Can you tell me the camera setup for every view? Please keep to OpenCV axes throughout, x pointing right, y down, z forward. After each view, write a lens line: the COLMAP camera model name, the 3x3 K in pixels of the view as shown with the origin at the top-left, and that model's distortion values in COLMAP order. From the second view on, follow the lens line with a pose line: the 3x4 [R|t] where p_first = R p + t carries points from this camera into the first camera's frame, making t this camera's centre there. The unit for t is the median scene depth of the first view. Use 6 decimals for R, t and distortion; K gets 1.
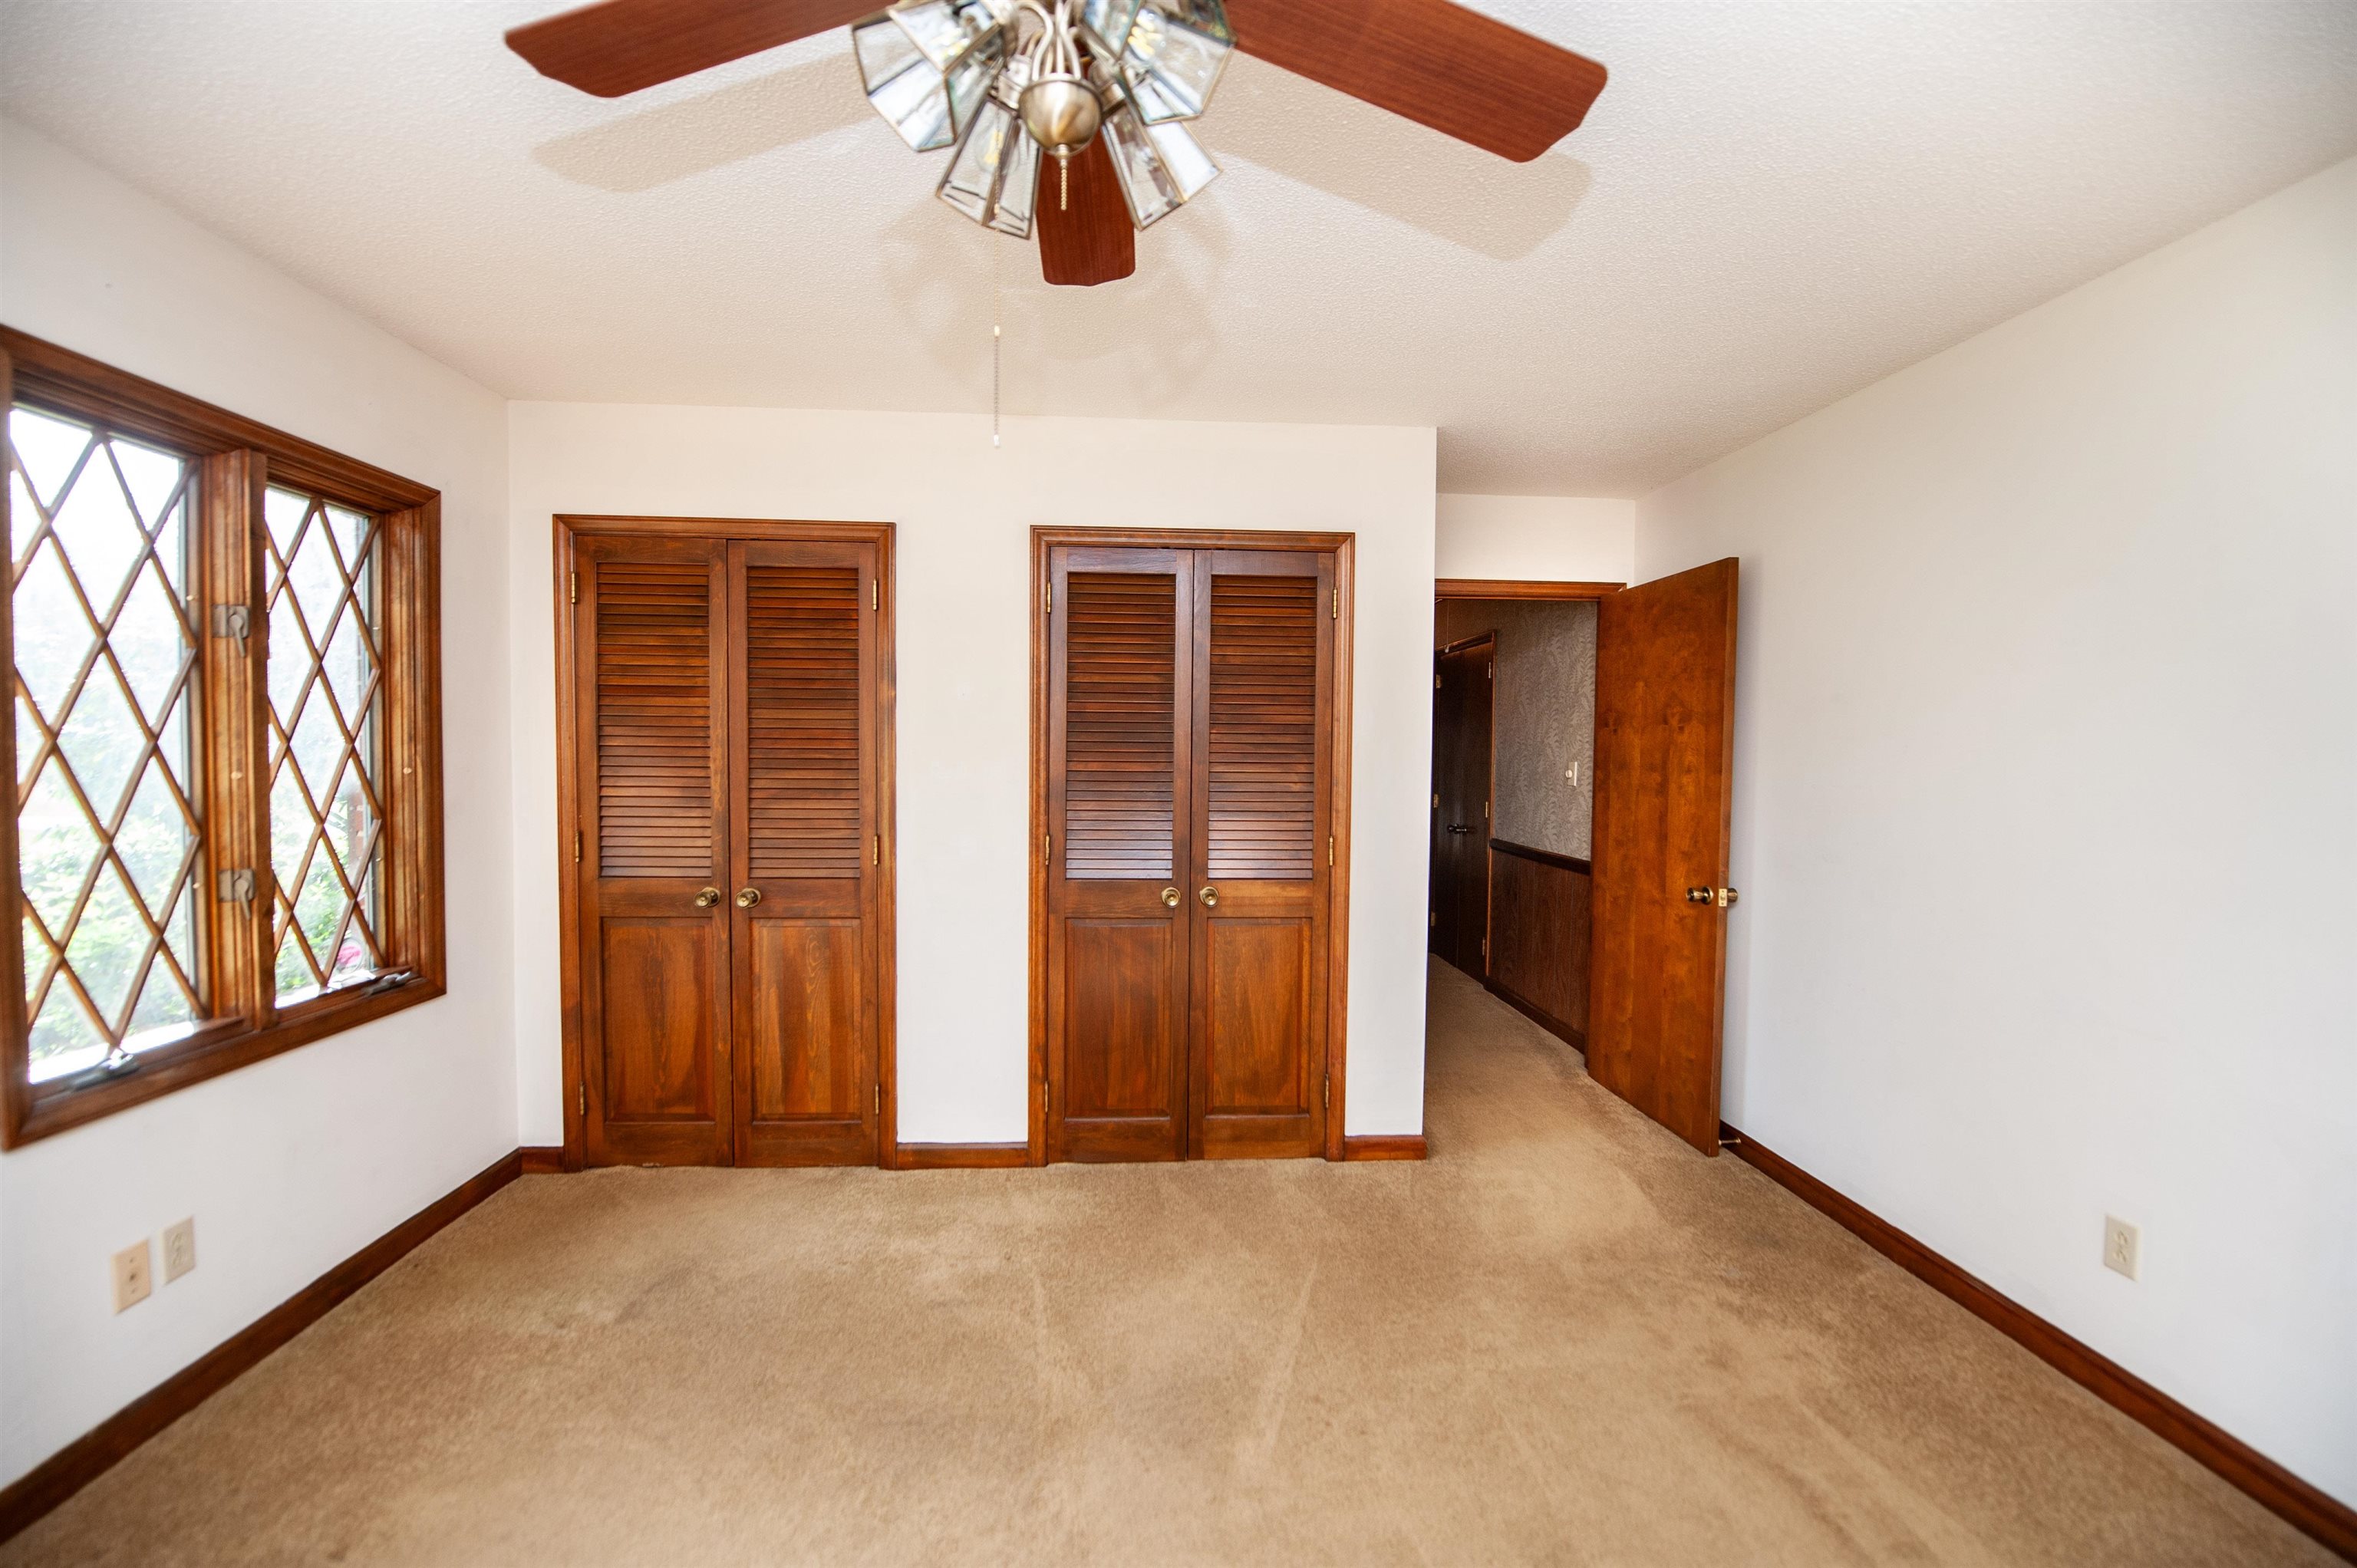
lens RADIAL K [[930.8, 0, 1186.9], [0, 930.8, 789.3], [0, 0, 1]] dist [-0.030930, -0.000012]
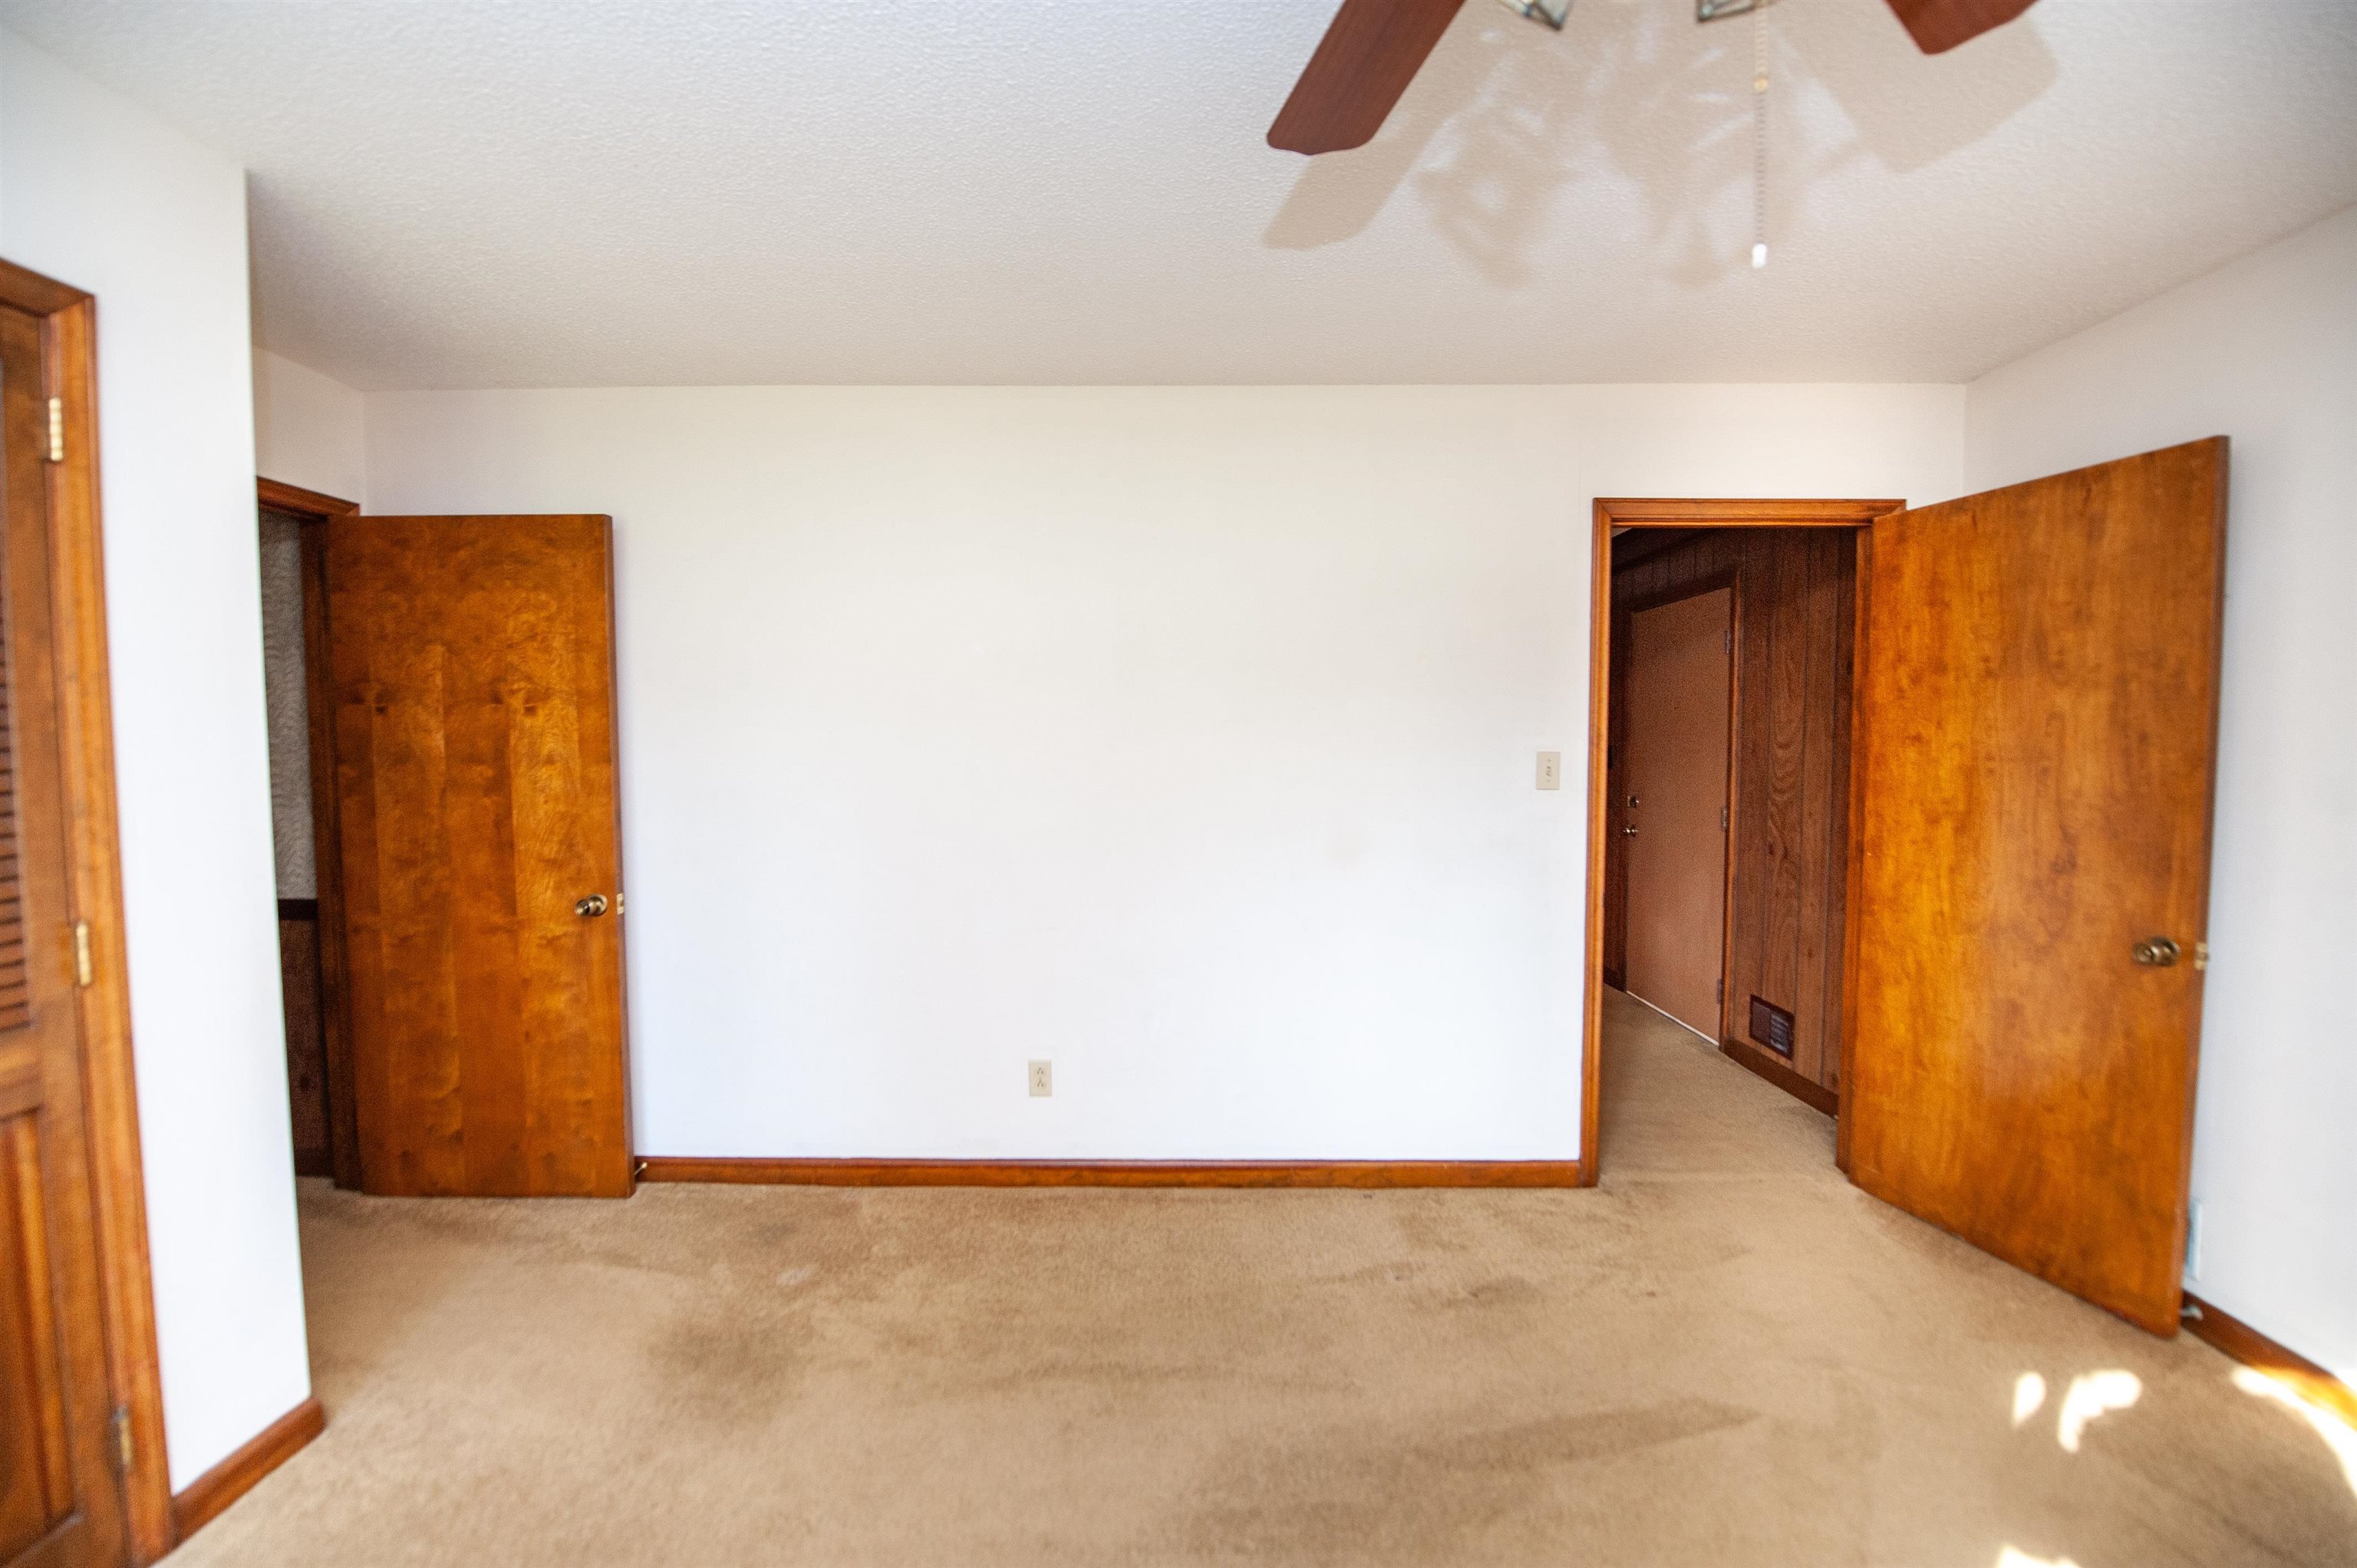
lens RADIAL K [[930.8, 0, 1186.9], [0, 930.8, 789.3], [0, 0, 1]] dist [-0.030930, -0.000012]
pose [[0.067148, -0.061834, 0.995825, -0.236414], [0.040226, 0.997434, 0.059222, -0.020628], [-0.996932, 0.036081, 0.069463, 0.374952]]
